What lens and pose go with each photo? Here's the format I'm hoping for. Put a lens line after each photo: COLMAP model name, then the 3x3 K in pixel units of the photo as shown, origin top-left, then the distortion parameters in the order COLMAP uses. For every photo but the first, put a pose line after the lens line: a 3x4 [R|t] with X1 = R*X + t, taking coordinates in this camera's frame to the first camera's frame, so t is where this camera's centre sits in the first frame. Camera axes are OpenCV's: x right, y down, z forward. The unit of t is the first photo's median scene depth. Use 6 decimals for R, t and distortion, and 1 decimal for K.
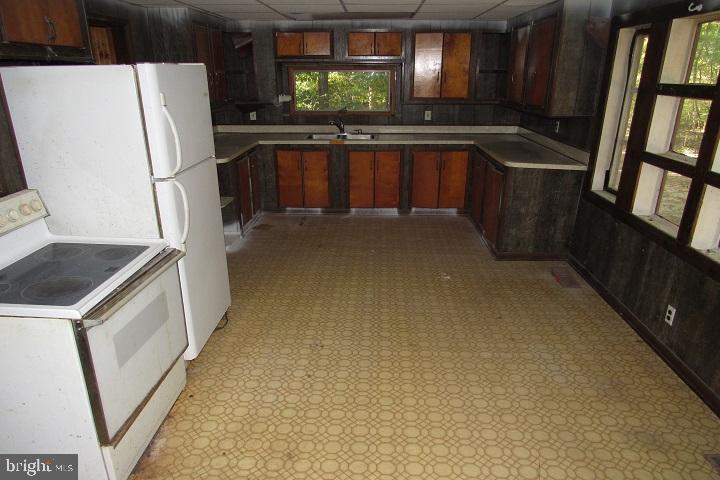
lens RADIAL K [[509.1, 0, 357.7], [0, 509.1, 263.2], [0, 0, 1]] dist [-0.006963, 0.000872]
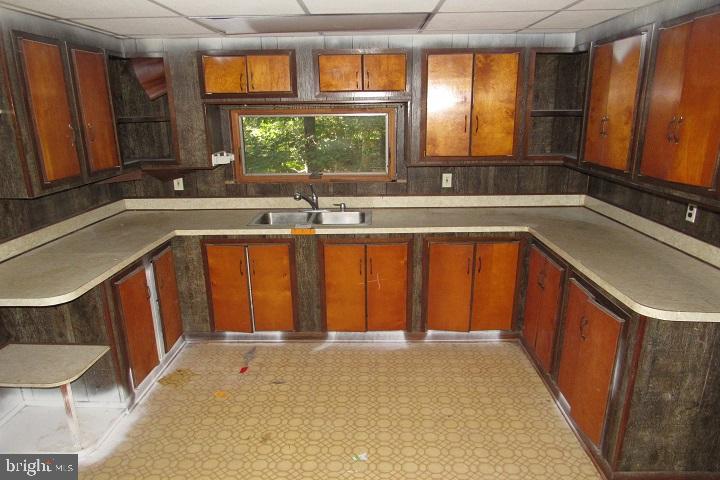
lens RADIAL K [[509.1, 0, 357.7], [0, 509.1, 263.2], [0, 0, 1]] dist [-0.006963, 0.000872]
pose [[0.999855, -0.015888, 0.006155, 0.019726], [0.016251, 0.997792, -0.064404, -0.155232], [-0.005118, 0.064494, 0.997905, 0.384608]]
